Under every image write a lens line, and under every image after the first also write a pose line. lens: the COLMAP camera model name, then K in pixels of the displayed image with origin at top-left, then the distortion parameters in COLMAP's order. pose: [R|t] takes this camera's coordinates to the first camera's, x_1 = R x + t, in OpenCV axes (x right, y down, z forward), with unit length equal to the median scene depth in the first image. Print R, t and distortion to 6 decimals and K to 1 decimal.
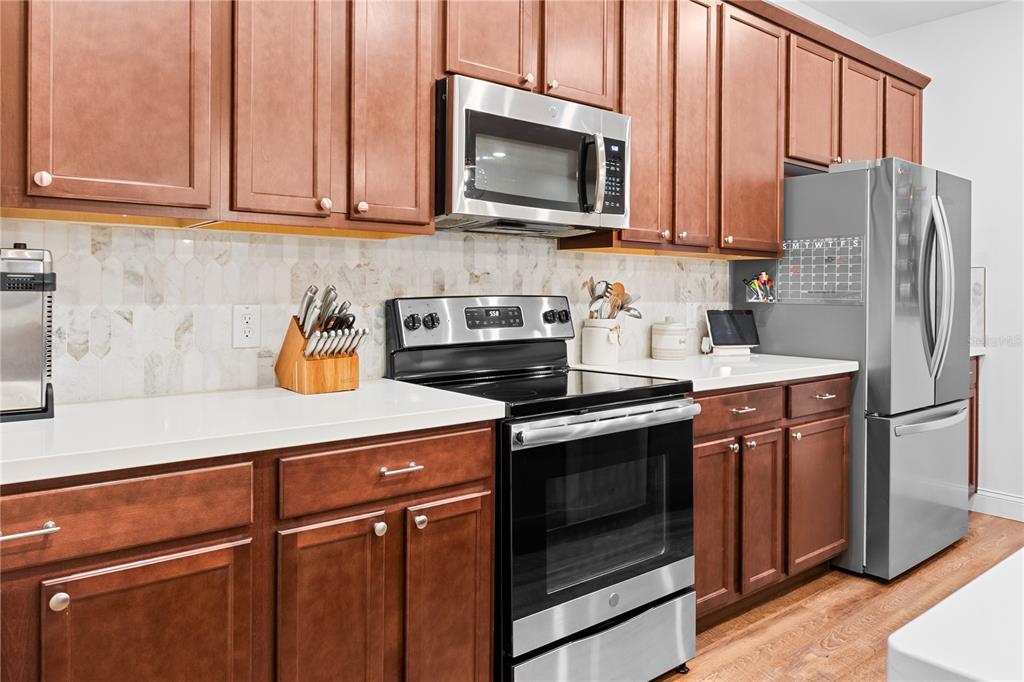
lens RADIAL K [[715.1, 0, 512.2], [0, 715.1, 293.0], [0, 0, 1]] dist [-0.003596, 0.002841]
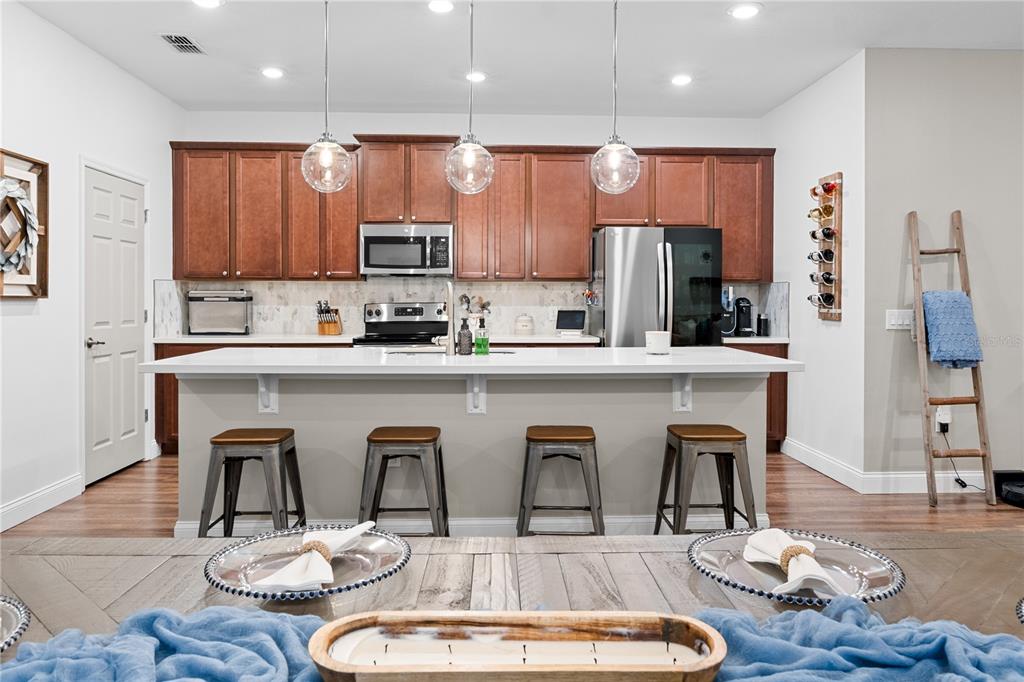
lens RADIAL K [[715.1, 0, 512.2], [0, 715.1, 293.0], [0, 0, 1]] dist [-0.003596, 0.002841]
pose [[0.801857, -0.011761, -0.597401, 1.788320], [0.002827, 0.999870, -0.015889, 0.010556], [0.597510, 0.011052, 0.801785, -0.776248]]
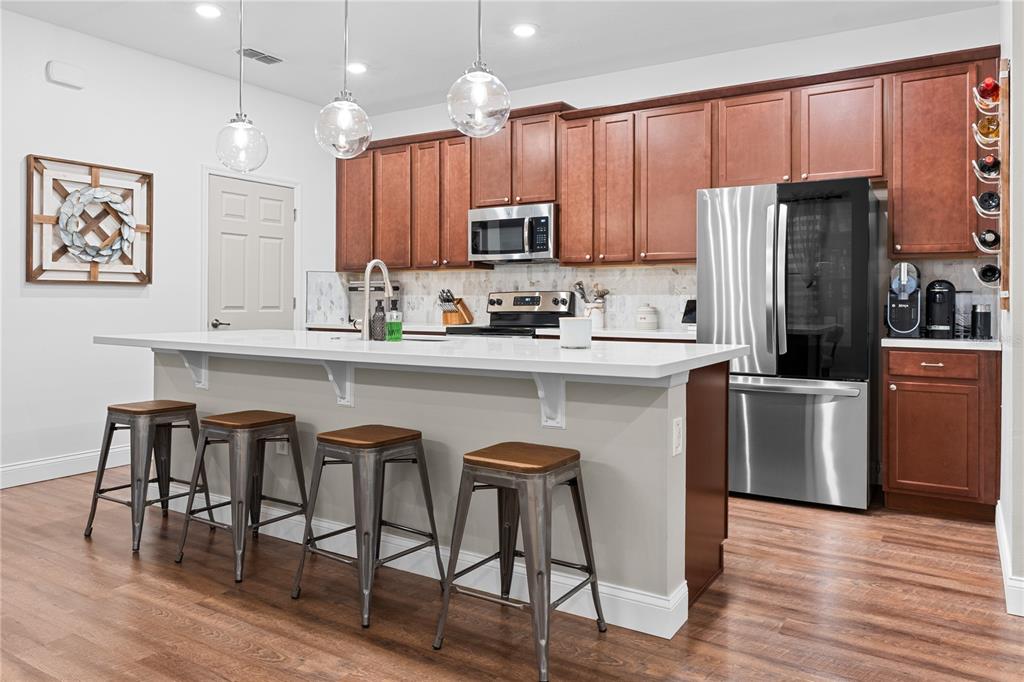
lens RADIAL K [[715.1, 0, 512.2], [0, 715.1, 293.0], [0, 0, 1]] dist [-0.003596, 0.002841]
pose [[0.326476, -0.017989, -0.945034, 2.179639], [-0.002874, 0.999795, -0.020025, 0.056168], [0.945201, 0.009254, 0.326357, 0.230576]]
